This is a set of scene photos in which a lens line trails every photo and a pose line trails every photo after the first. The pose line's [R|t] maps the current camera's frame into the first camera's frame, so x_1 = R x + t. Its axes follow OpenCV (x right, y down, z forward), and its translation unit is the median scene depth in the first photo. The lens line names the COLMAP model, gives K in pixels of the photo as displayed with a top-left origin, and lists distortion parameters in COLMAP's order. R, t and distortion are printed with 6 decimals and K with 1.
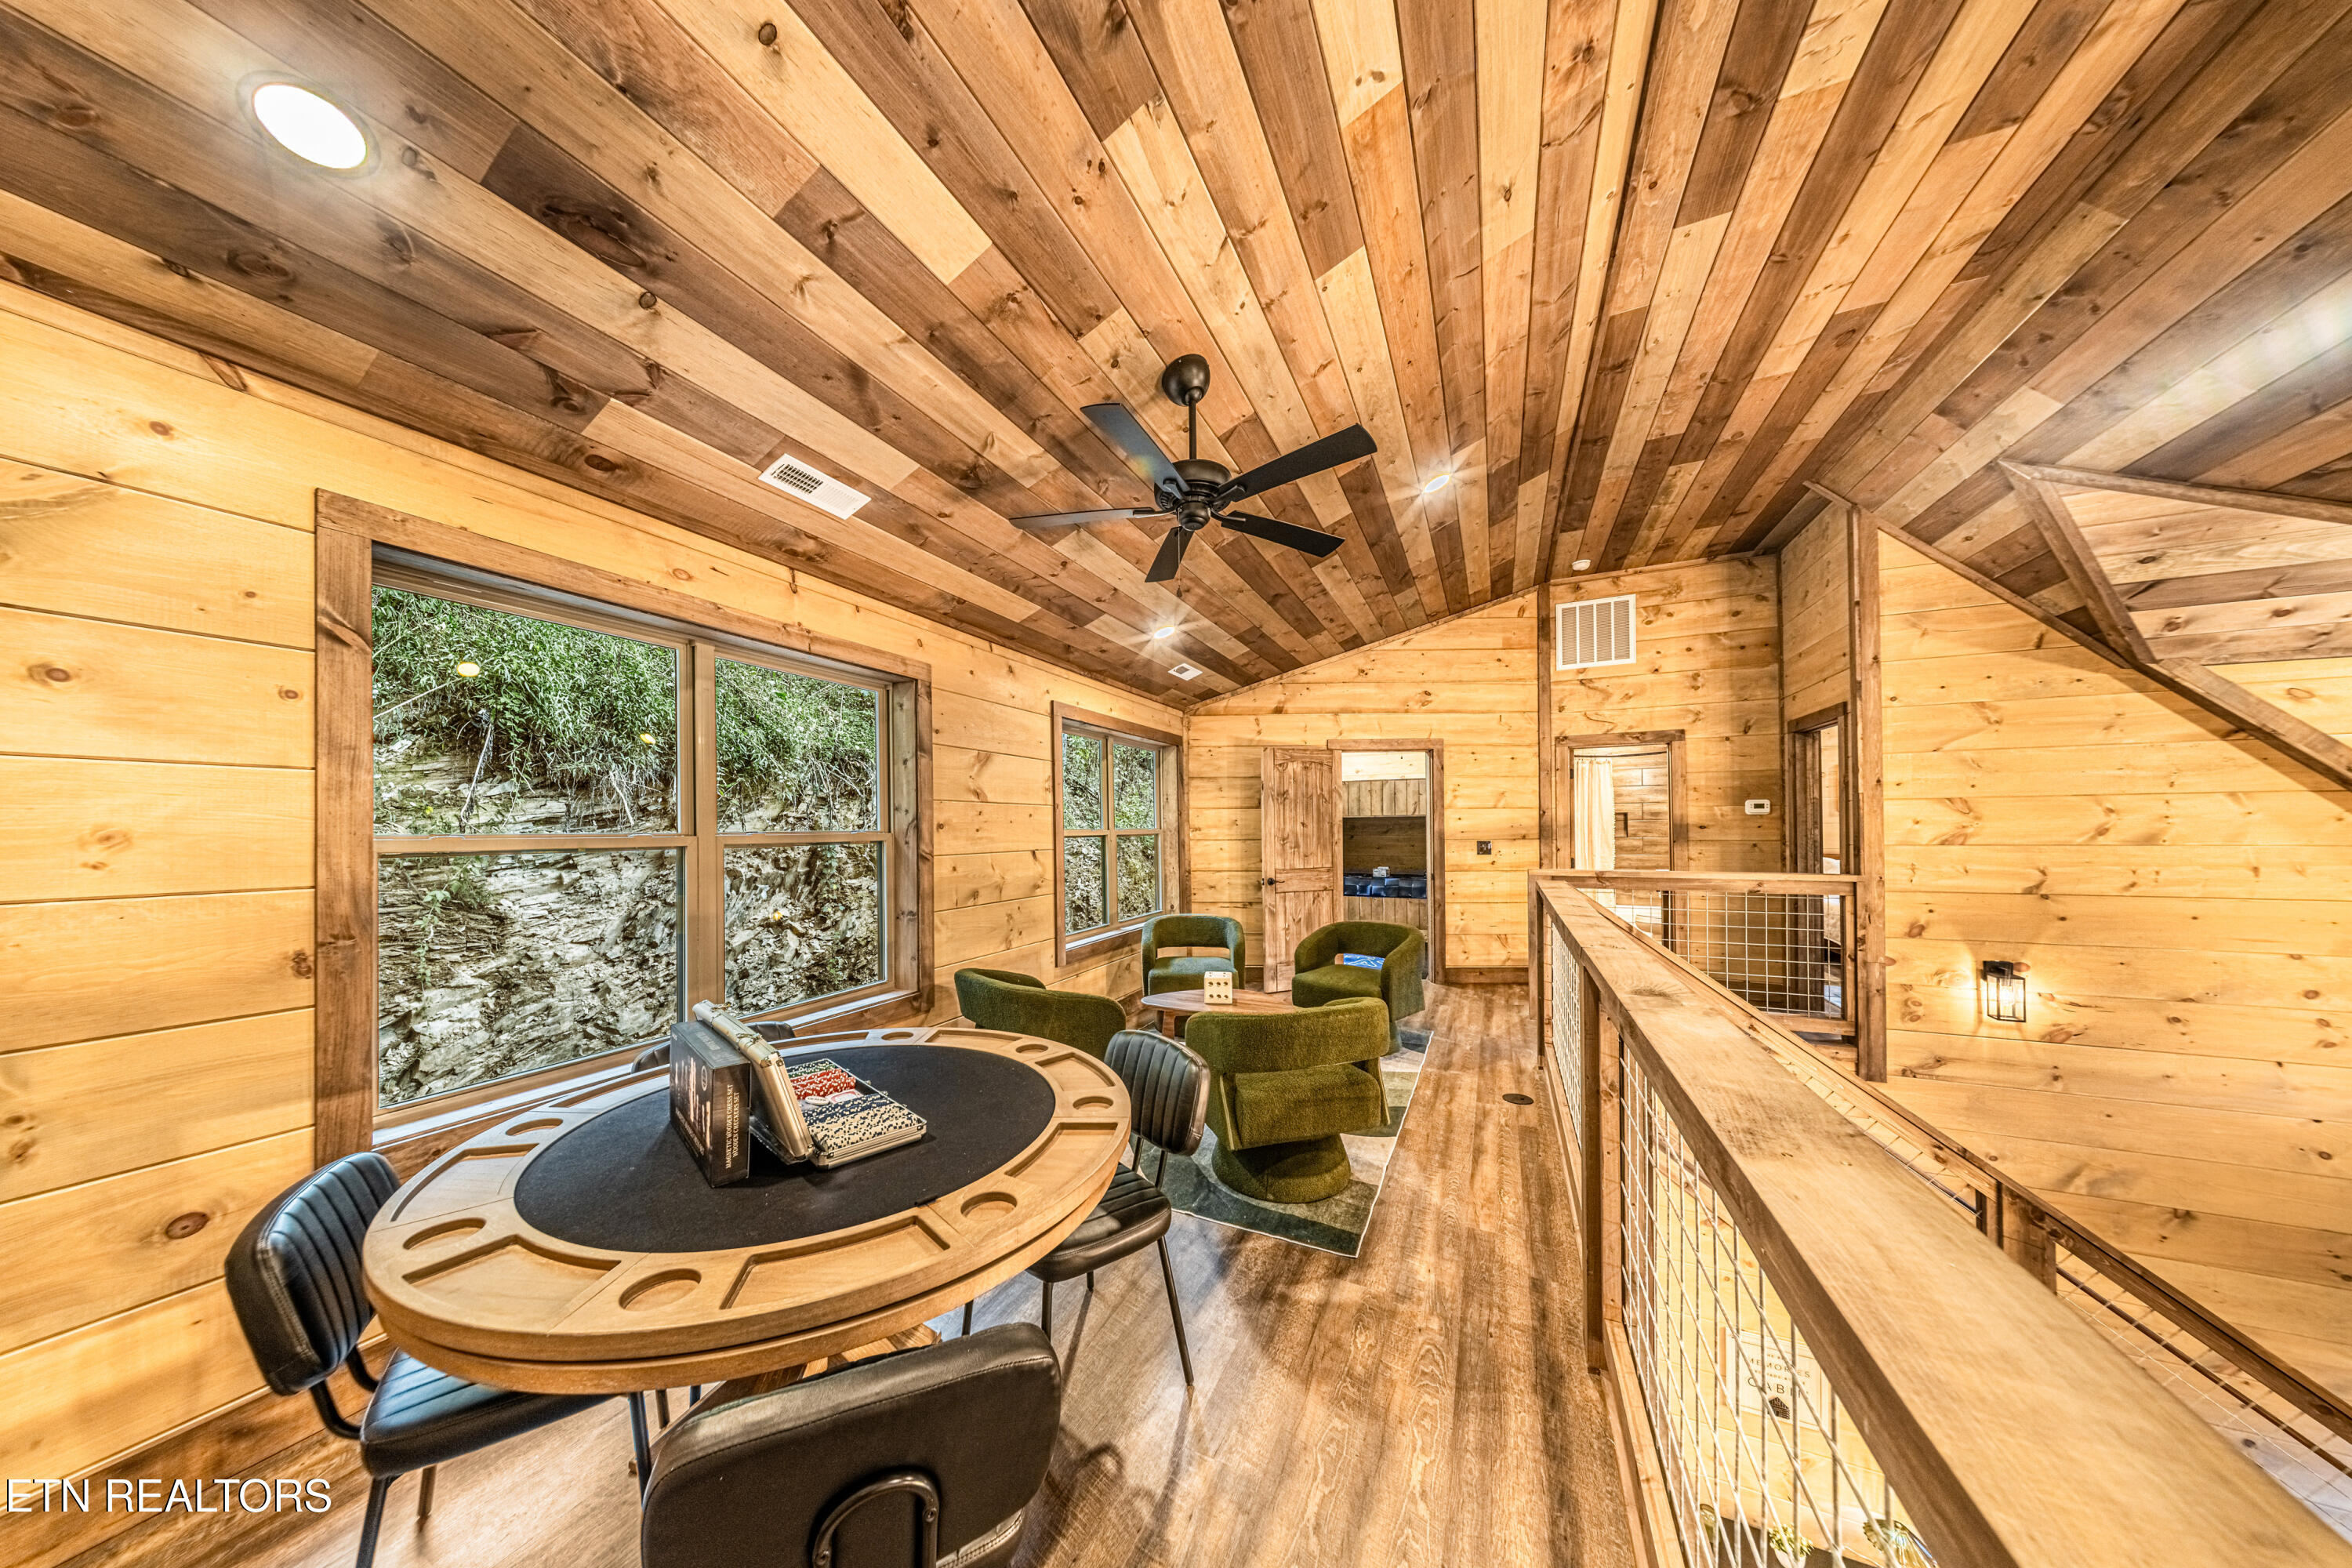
lens RADIAL K [[709.1, 0, 1185.5], [0, 709.1, 833.7], [0, 0, 1]] dist [0.000733, -0.001115]
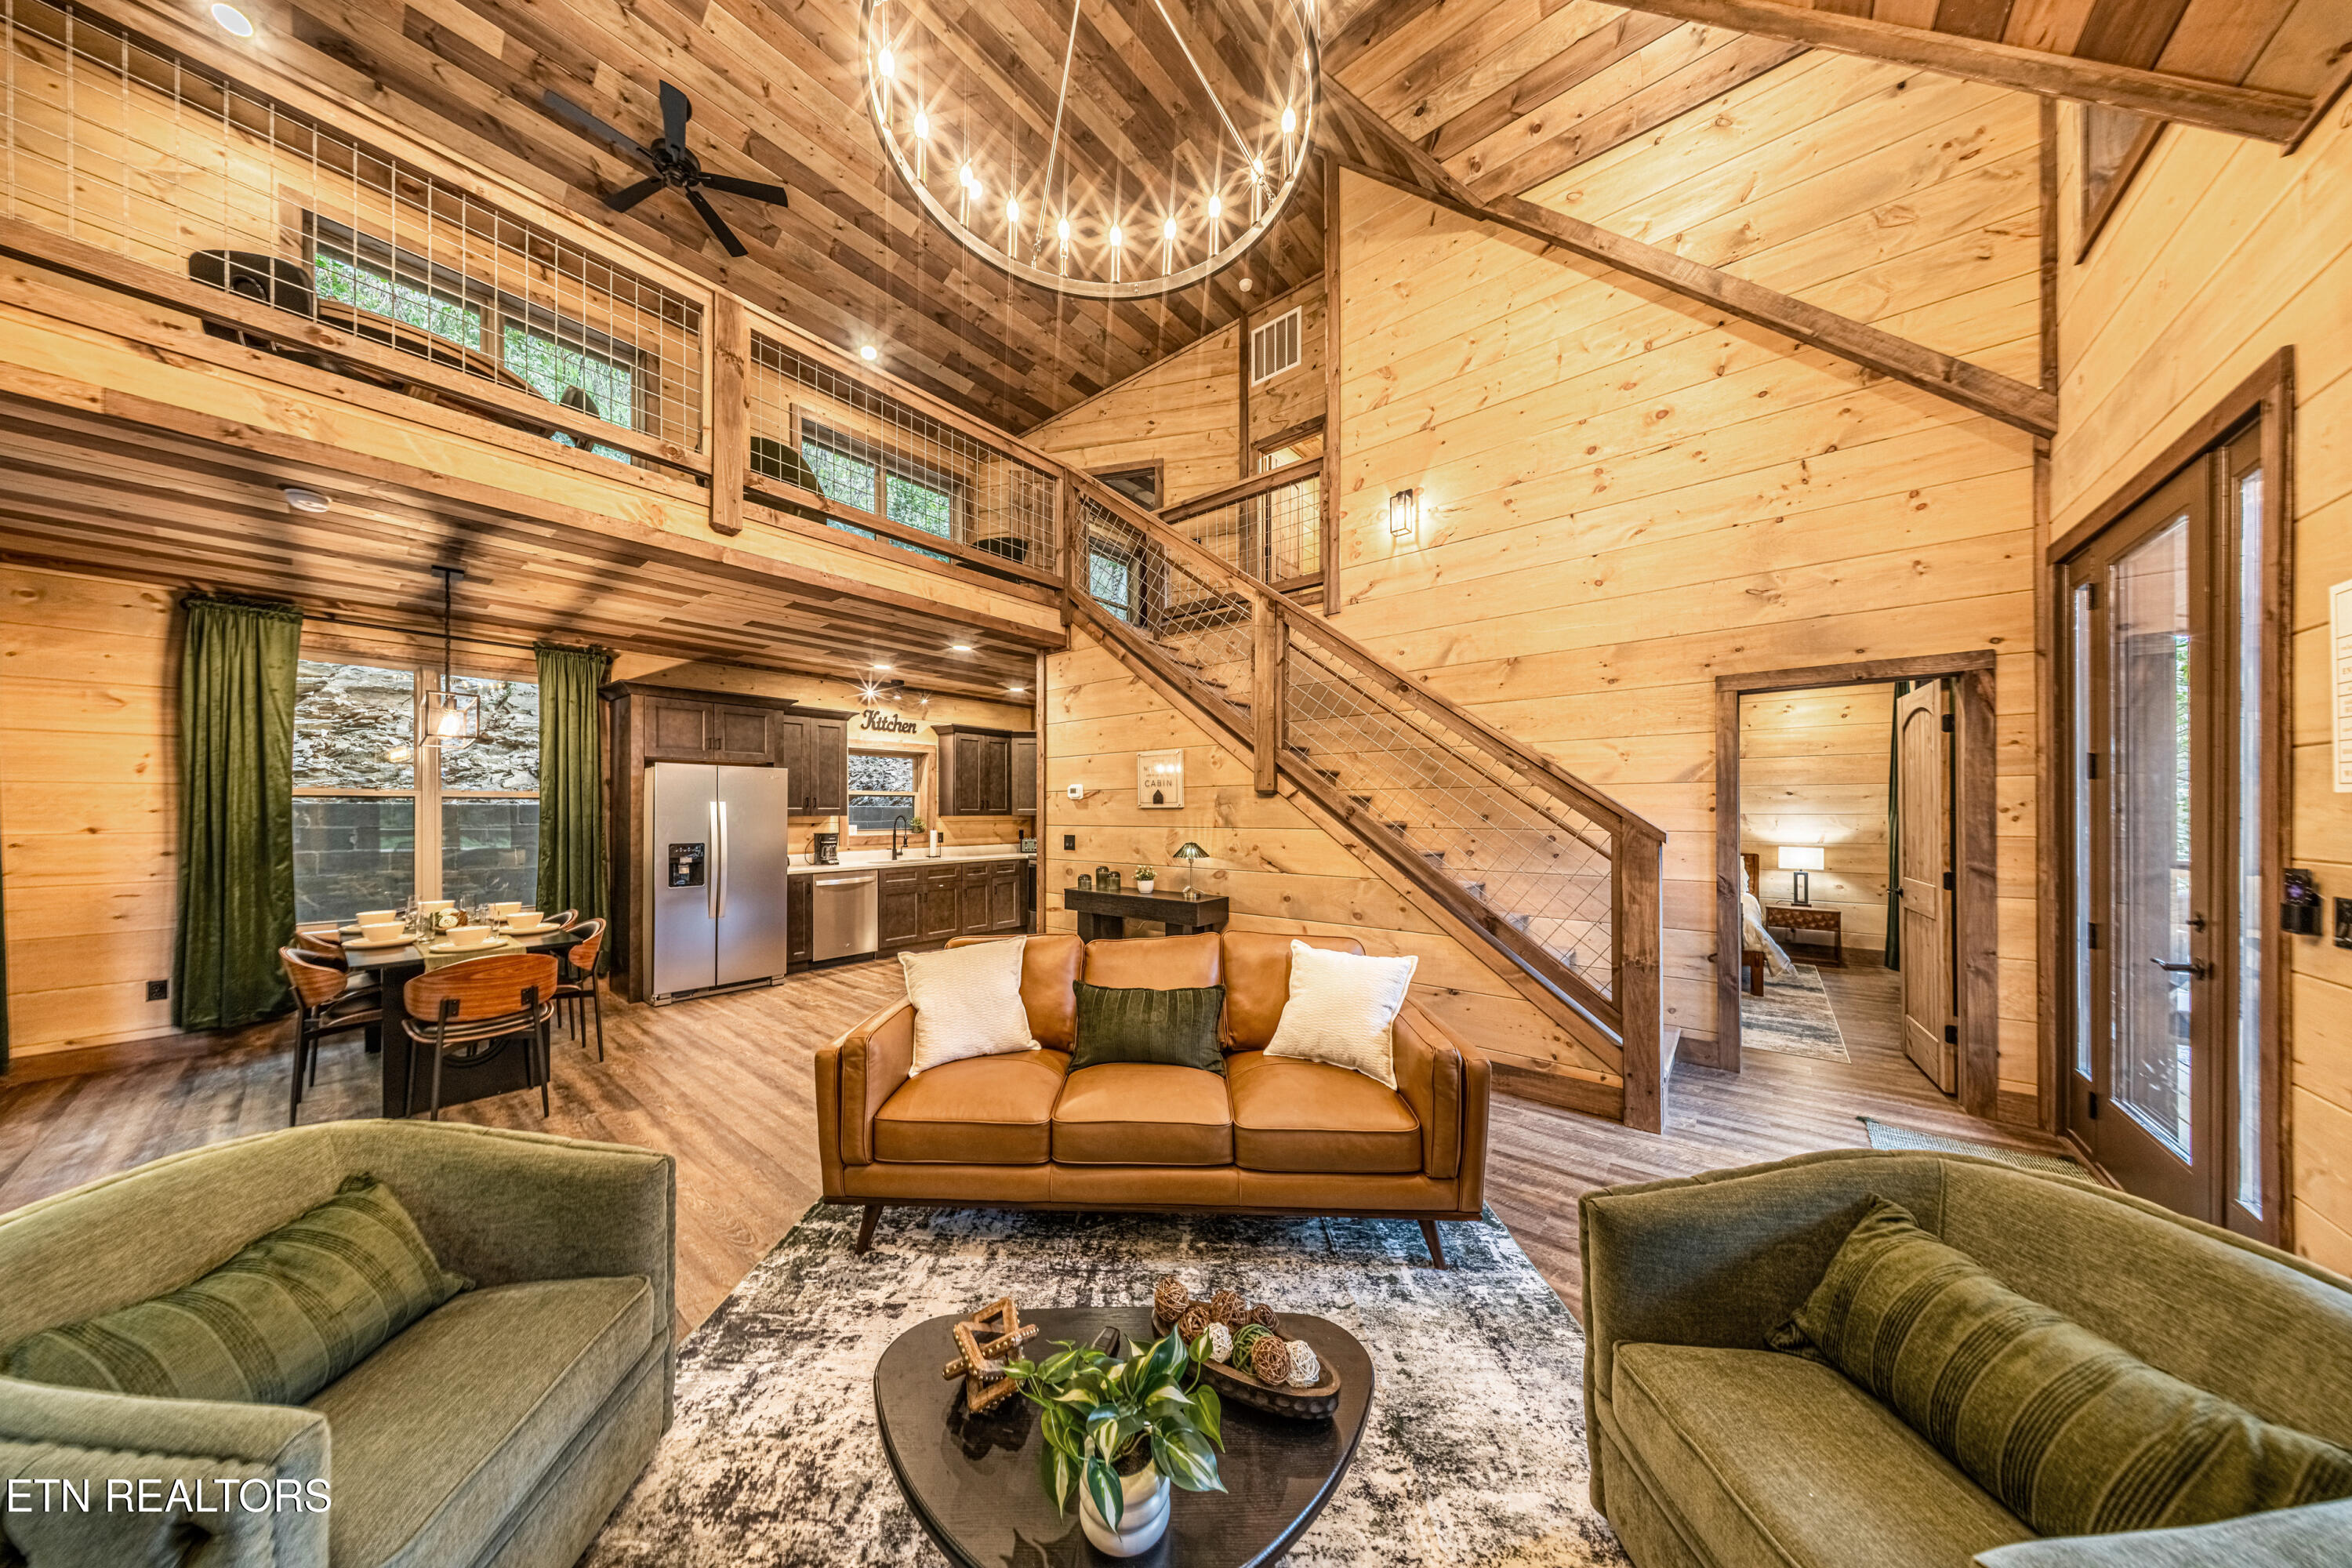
lens RADIAL K [[709.1, 0, 1163.0], [0, 709.1, 804.0], [0, 0, 1]] dist [0.000733, -0.001115]
pose [[0.967704, 0.008208, -0.251955, 1.063207], [-0.008006, 0.999966, 0.001826, 0.723164], [0.251962, 0.000250, 0.967737, -0.287579]]
